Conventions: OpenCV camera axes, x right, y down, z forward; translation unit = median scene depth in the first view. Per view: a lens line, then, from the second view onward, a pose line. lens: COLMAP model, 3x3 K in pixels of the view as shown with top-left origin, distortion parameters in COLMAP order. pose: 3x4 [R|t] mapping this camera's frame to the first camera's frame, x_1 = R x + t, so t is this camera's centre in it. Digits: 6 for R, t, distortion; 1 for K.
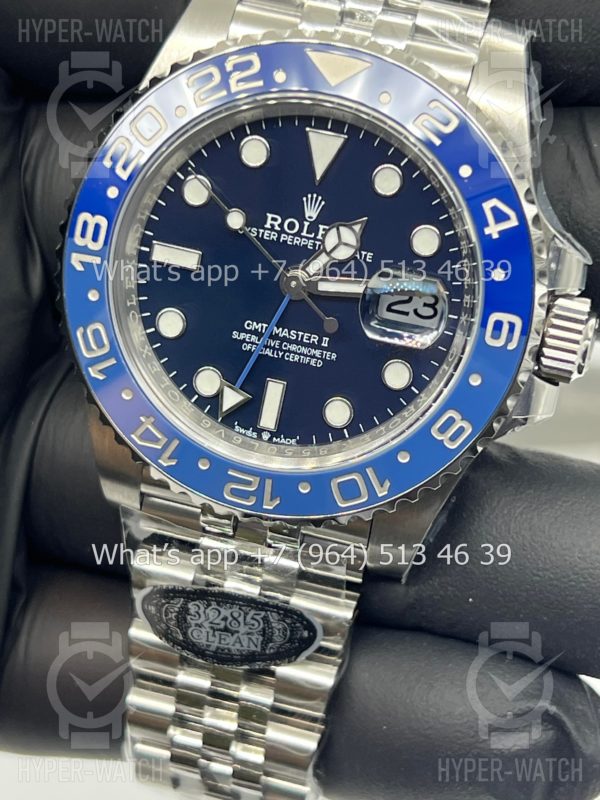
lens RADIAL K [[1899.8, 0, 300.0], [0, 1899.8, 400.0], [0, 0, 1]] dist [0.261994, -0.398793]
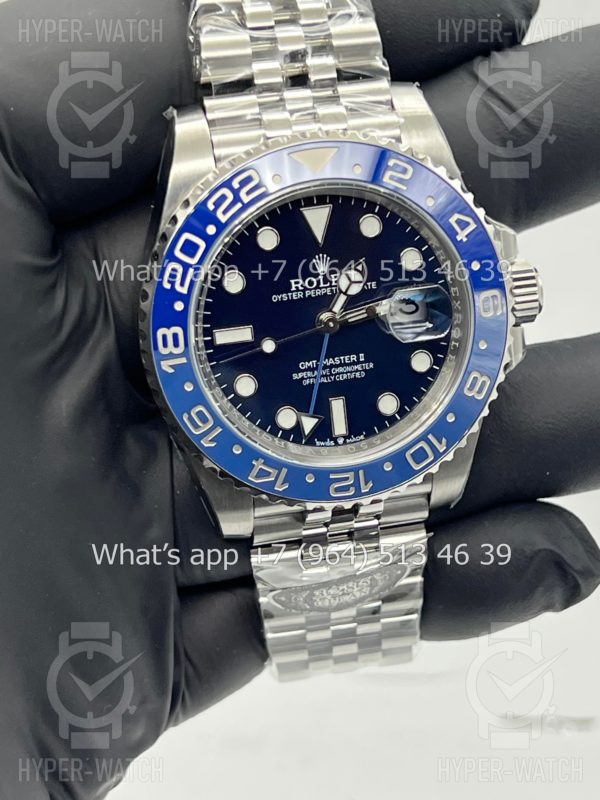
lens RADIAL K [[1899.8, 0, 300.0], [0, 1899.8, 400.0], [0, 0, 1]] dist [0.261994, -0.398793]
pose [[0.891812, -0.356248, 0.278852, -0.400961], [0.340724, 0.934389, 0.104042, -0.154031], [-0.297621, 0.002225, 0.954681, -0.237365]]
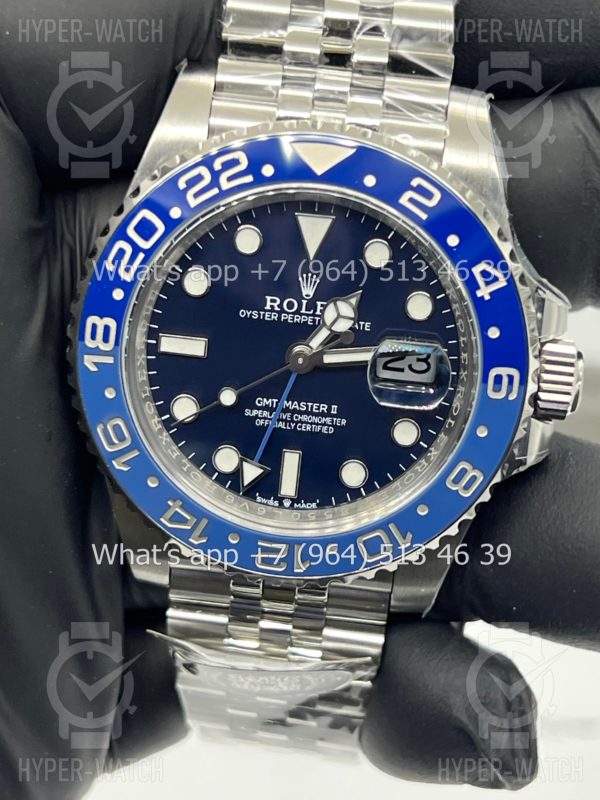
lens RADIAL K [[1899.8, 0, 300.0], [0, 1899.8, 400.0], [0, 0, 1]] dist [0.261994, -0.398793]
pose [[0.987991, -0.123618, 0.092690, -0.103053], [0.118363, 0.991143, 0.060222, -0.101961], [-0.099313, -0.048528, 0.993872, -0.049171]]
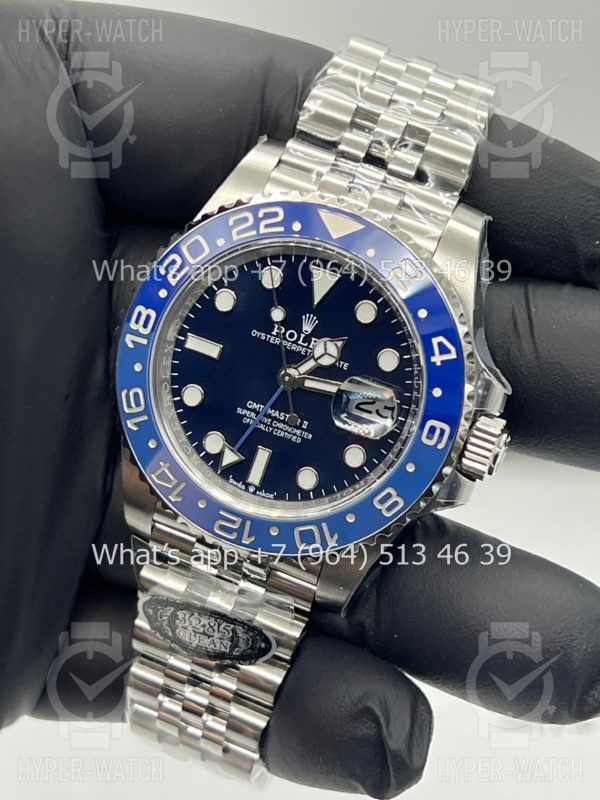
lens RADIAL K [[1899.8, 0, 300.0], [0, 1899.8, 400.0], [0, 0, 1]] dist [0.261994, -0.398793]
pose [[0.990475, 0.134442, -0.029729, 0.047192], [-0.135755, 0.989592, -0.047727, 0.016375], [0.023003, 0.051308, 0.998418, -0.331556]]
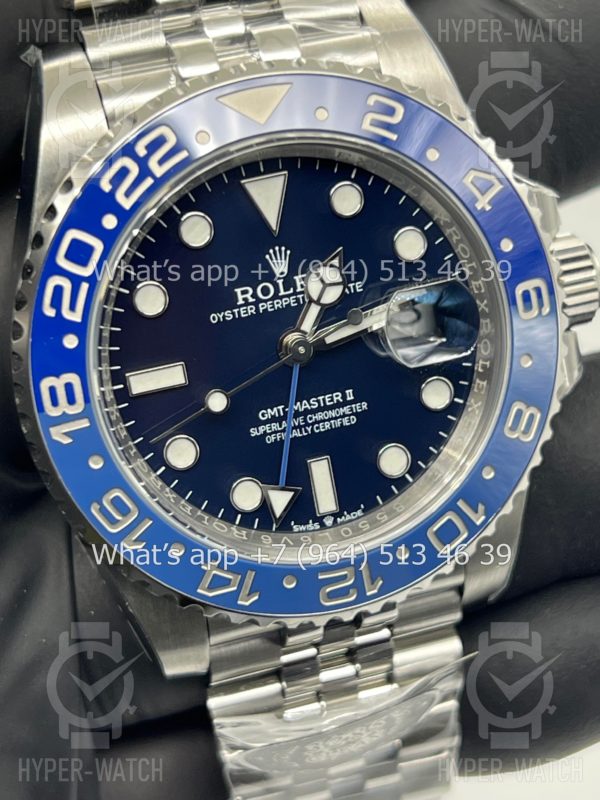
lens RADIAL K [[1899.8, 0, 300.0], [0, 1899.8, 400.0], [0, 0, 1]] dist [0.261994, -0.398793]
pose [[0.841918, -0.426181, 0.330975, -0.299538], [0.415896, 0.903306, 0.105210, -0.131033], [-0.343810, 0.049073, 0.937756, 0.181430]]
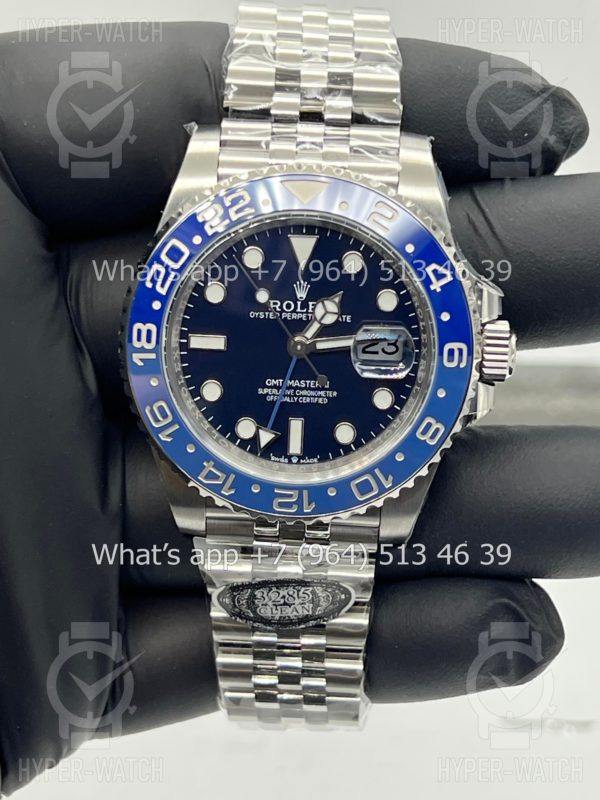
lens RADIAL K [[1899.8, 0, 300.0], [0, 1899.8, 400.0], [0, 0, 1]] dist [0.261994, -0.398793]
pose [[0.976727, -0.180405, 0.116014, -0.167143], [0.178324, 0.983569, 0.028157, -0.061835], [-0.119187, -0.006814, 0.992848, -0.360683]]
